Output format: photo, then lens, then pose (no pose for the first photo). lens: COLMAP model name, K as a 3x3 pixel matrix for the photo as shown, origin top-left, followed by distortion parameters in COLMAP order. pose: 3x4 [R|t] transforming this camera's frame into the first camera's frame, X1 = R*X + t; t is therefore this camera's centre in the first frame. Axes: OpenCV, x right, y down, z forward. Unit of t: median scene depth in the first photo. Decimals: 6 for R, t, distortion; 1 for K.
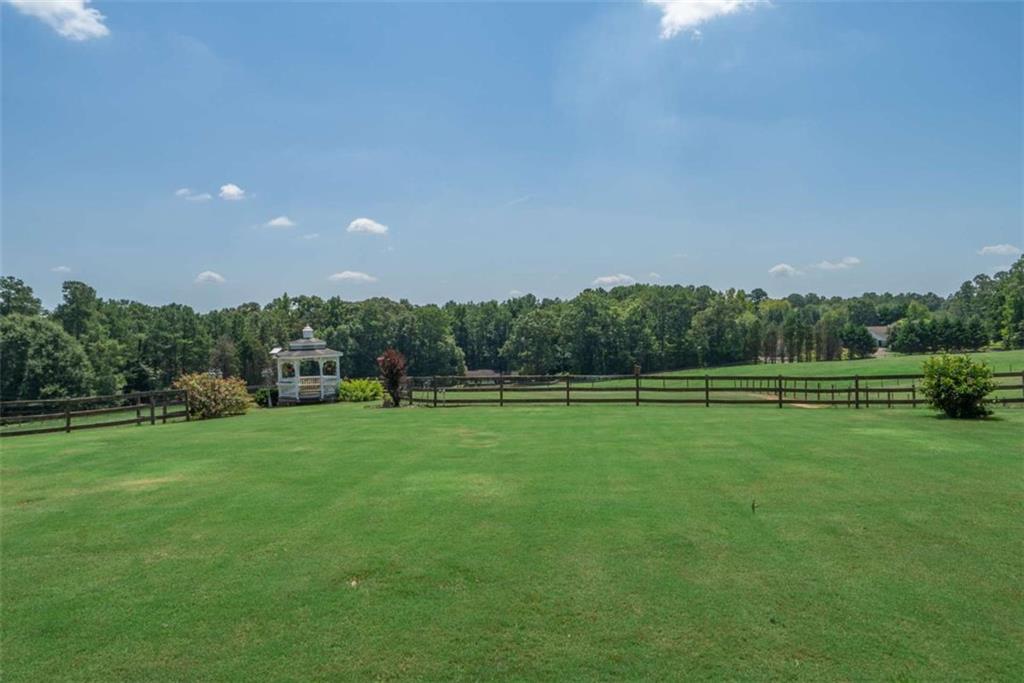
lens RADIAL K [[630.2, 0, 509.4], [0, 630.2, 342.0], [0, 0, 1]] dist [0.002817, 0.011795]
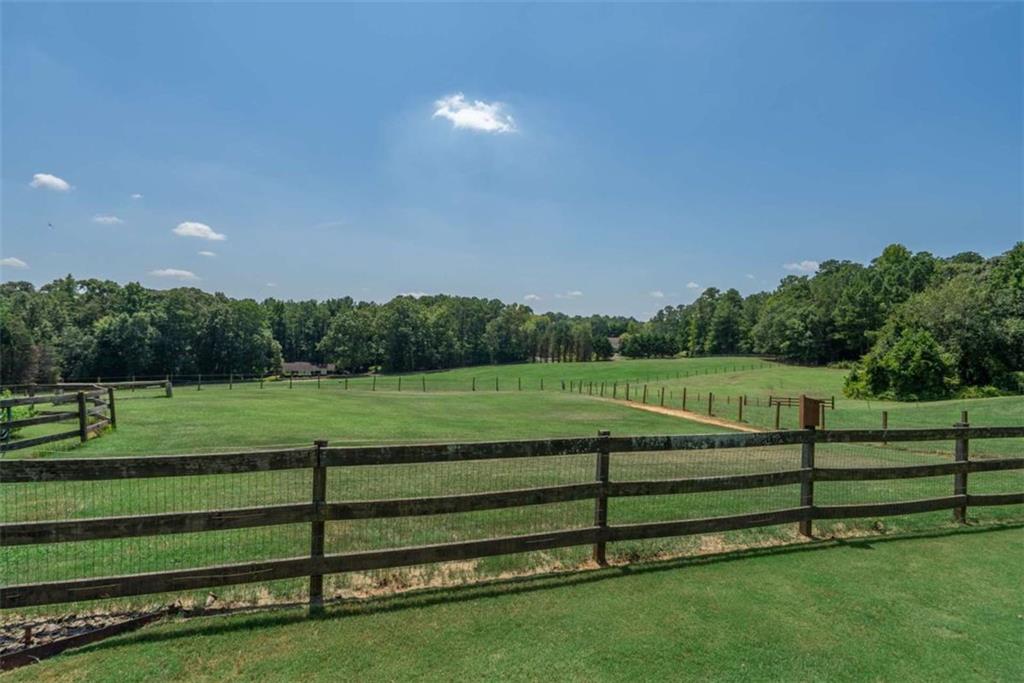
lens RADIAL K [[479.0, 0, 517.0], [0, 479.0, 345.0], [0, 0, 1]] dist [-0.003336, 0.003055]
pose [[0.928080, 0.037077, 0.370531, -0.001428], [-0.038890, 0.999240, -0.002577, 0.002276], [-0.370345, -0.012018, 0.928817, 0.105119]]
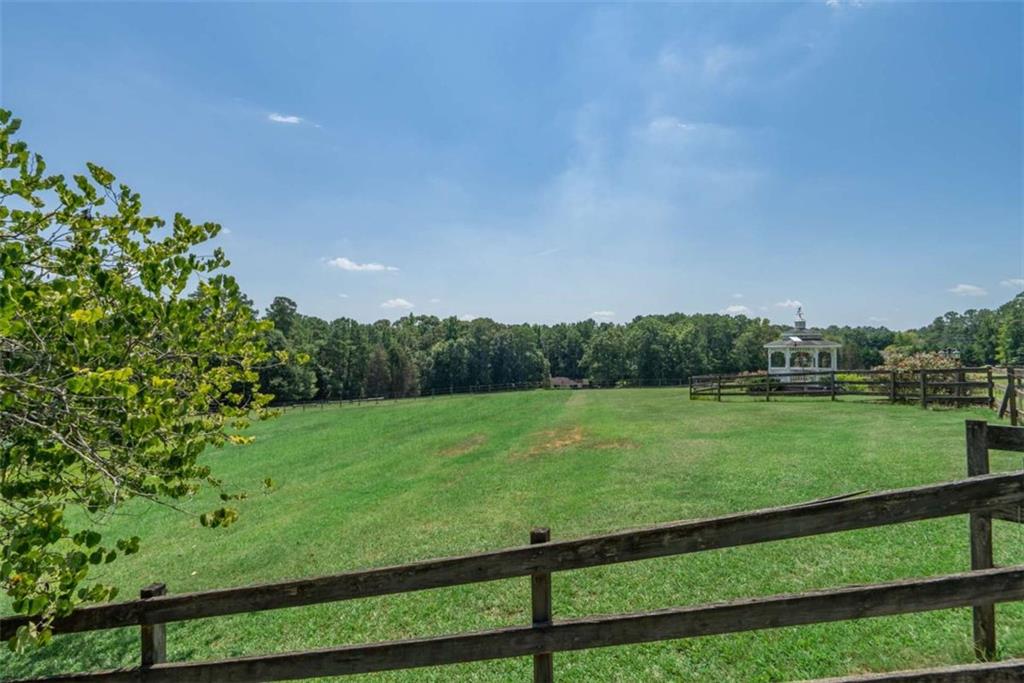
lens RADIAL K [[479.0, 0, 509.8], [0, 479.0, 342.9], [0, 0, 1]] dist [-0.003336, 0.003055]
pose [[0.999451, 0.024572, -0.022227, -0.138219], [-0.025266, 0.999184, -0.031503, 0.009390], [0.021435, 0.032047, 0.999256, 0.036961]]
